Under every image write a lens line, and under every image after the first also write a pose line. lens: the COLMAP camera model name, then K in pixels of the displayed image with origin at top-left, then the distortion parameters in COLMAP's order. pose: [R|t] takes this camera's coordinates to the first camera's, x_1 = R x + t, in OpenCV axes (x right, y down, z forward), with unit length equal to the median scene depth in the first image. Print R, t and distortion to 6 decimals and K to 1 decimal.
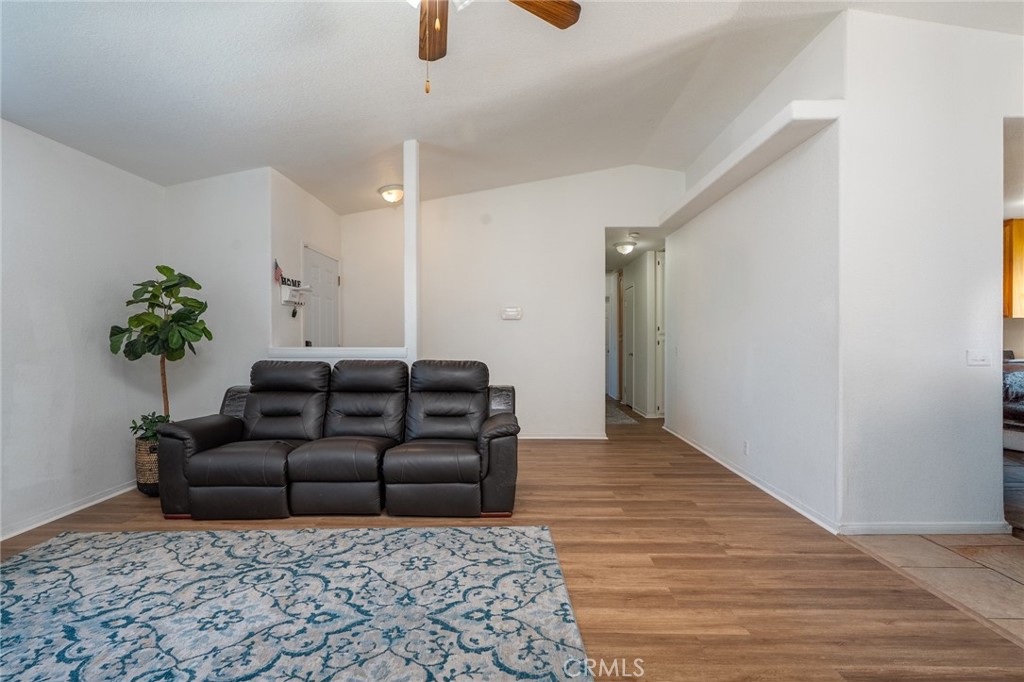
lens RADIAL K [[492.0, 0, 510.3], [0, 492.0, 342.6], [0, 0, 1]] dist [-0.003924, 0.000352]
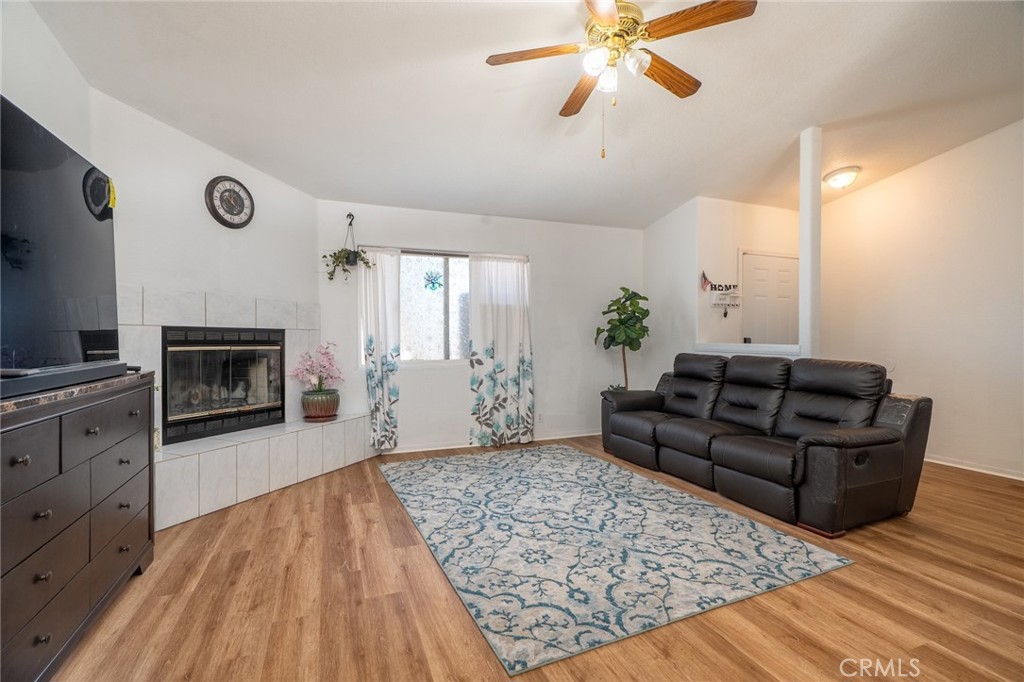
lens RADIAL K [[467.9, 0, 510.4], [0, 467.9, 341.7], [0, 0, 1]] dist [-0.010724, 0.000785]
pose [[0.382145, 0.012591, -0.924017, 0.676314], [-0.007023, 0.999918, 0.010721, -0.004339], [0.924076, 0.002392, 0.382202, 0.188188]]
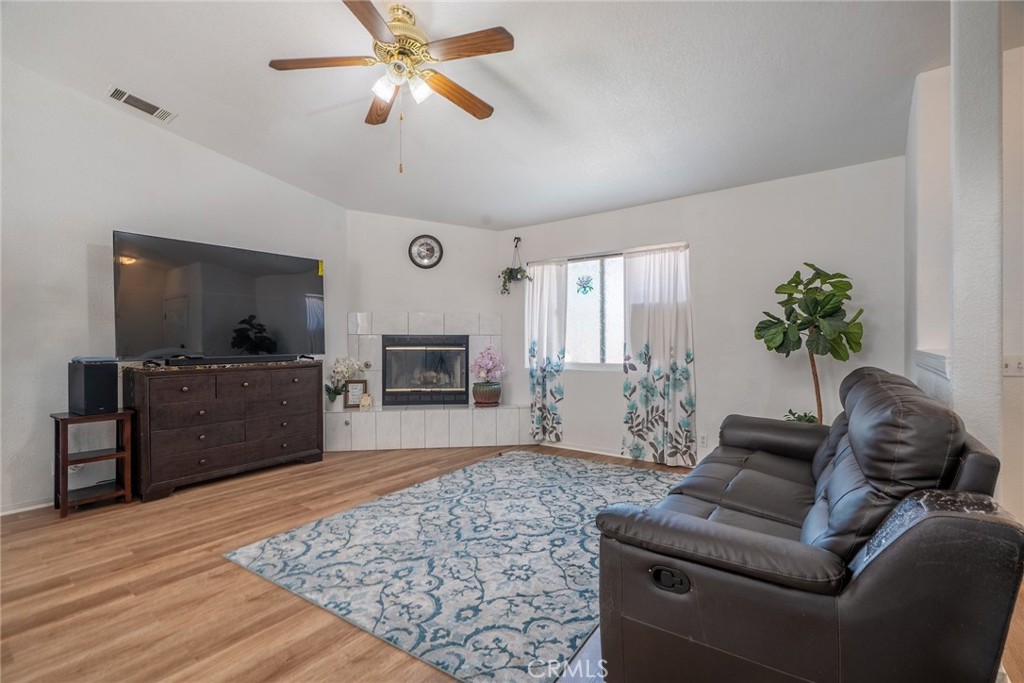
lens RADIAL K [[467.9, 0, 510.4], [0, 467.9, 342.2], [0, 0, 1]] dist [-0.010724, 0.000785]
pose [[-0.584910, 0.010790, -0.811026, 0.549358], [0.003788, 0.999937, 0.010571, -0.013656], [0.811089, 0.003111, -0.584914, 1.482437]]
